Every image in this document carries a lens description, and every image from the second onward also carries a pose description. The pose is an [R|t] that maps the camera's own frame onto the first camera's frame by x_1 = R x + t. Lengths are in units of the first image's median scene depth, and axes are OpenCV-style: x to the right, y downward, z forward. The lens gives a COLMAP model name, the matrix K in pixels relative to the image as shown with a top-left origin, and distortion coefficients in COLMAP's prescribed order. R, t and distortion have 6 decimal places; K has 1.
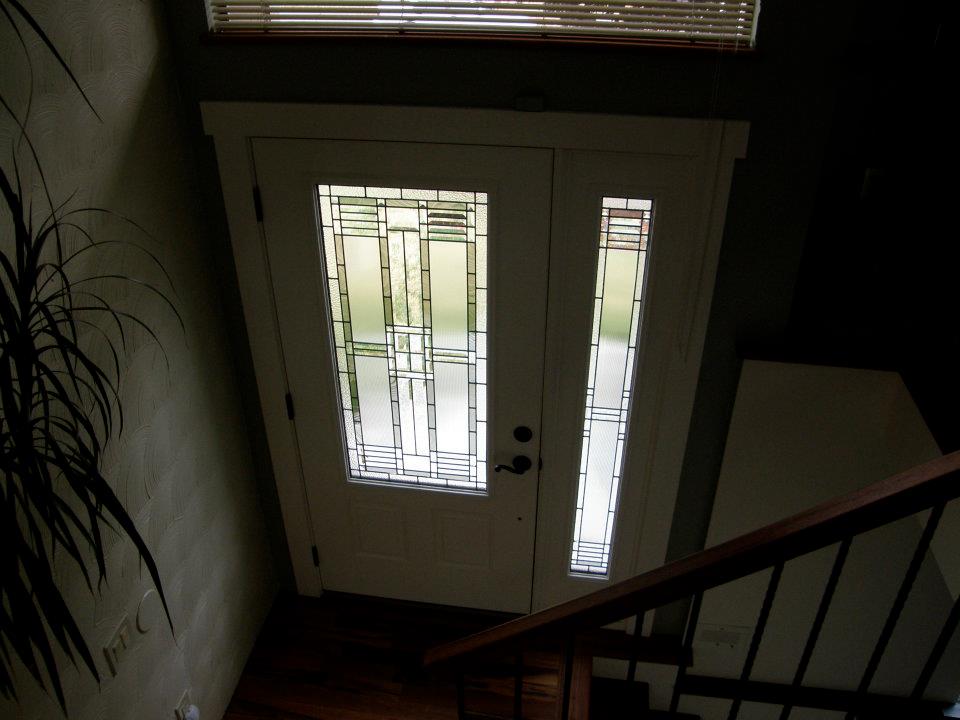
lens RADIAL K [[815.4, 0, 480.0], [0, 815.4, 360.0], [0, 0, 1]] dist [-0.155563, 0.115246]
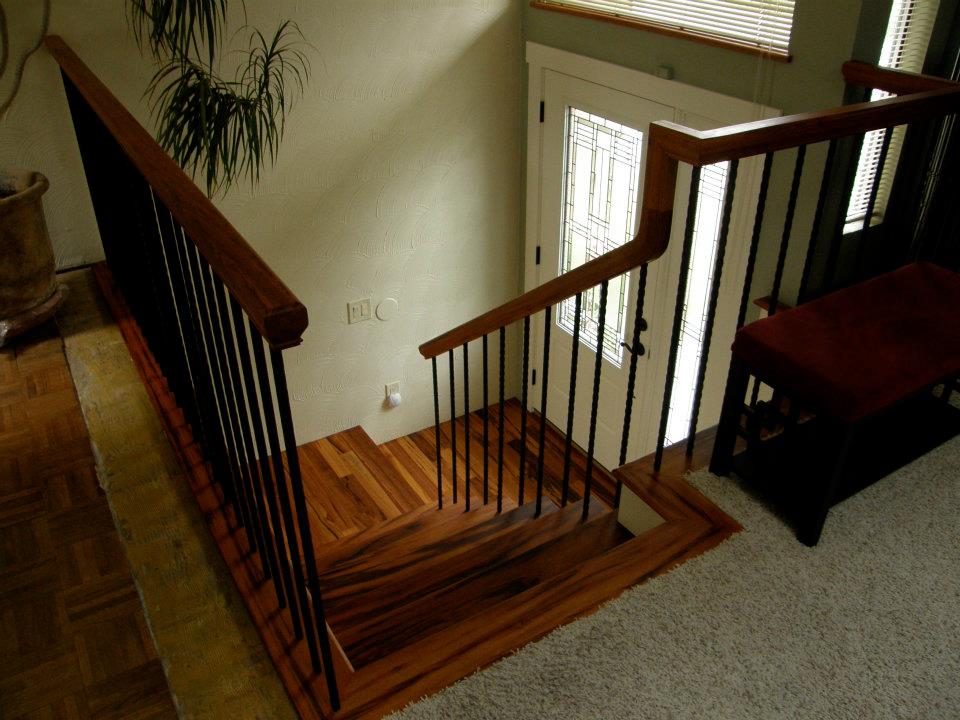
lens RADIAL K [[815.4, 0, 480.0], [0, 815.4, 360.0], [0, 0, 1]] dist [-0.155563, 0.115246]
pose [[0.651756, 0.397527, -0.645899, 0.839336], [-0.410583, 0.900978, 0.140213, 0.073138], [0.637680, 0.173811, 0.750436, -0.178061]]
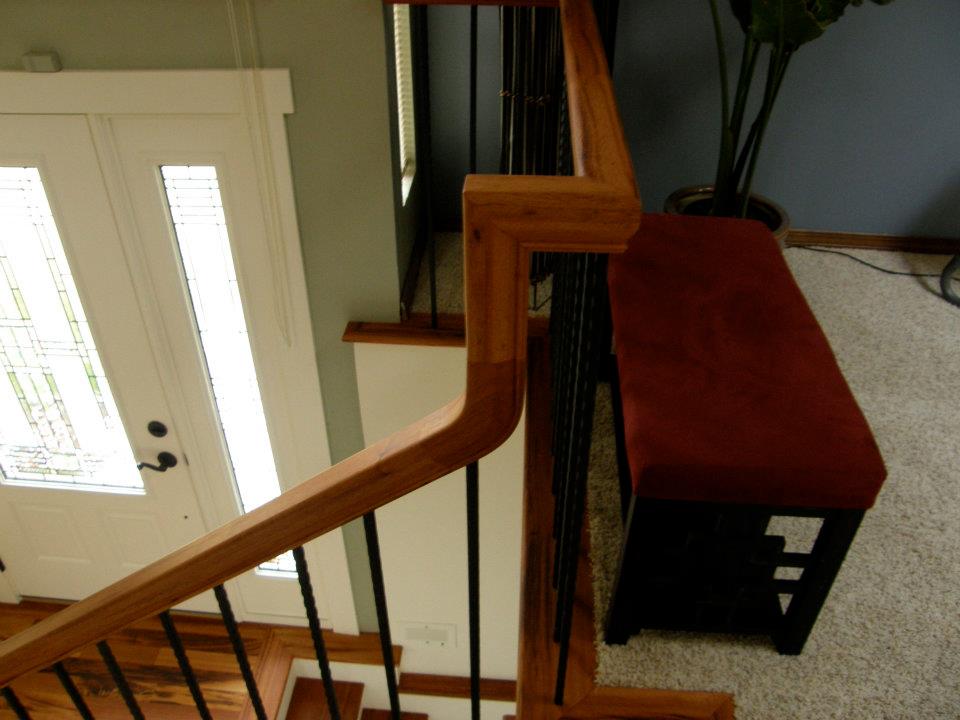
lens RADIAL K [[815.4, 0, 480.0], [0, 815.4, 360.0], [0, 0, 1]] dist [-0.155563, 0.115246]
pose [[0.997310, -0.041809, 0.060199, 0.400456], [0.038552, 0.997781, 0.054277, -0.022858], [-0.062335, -0.051810, 0.996710, 0.100633]]
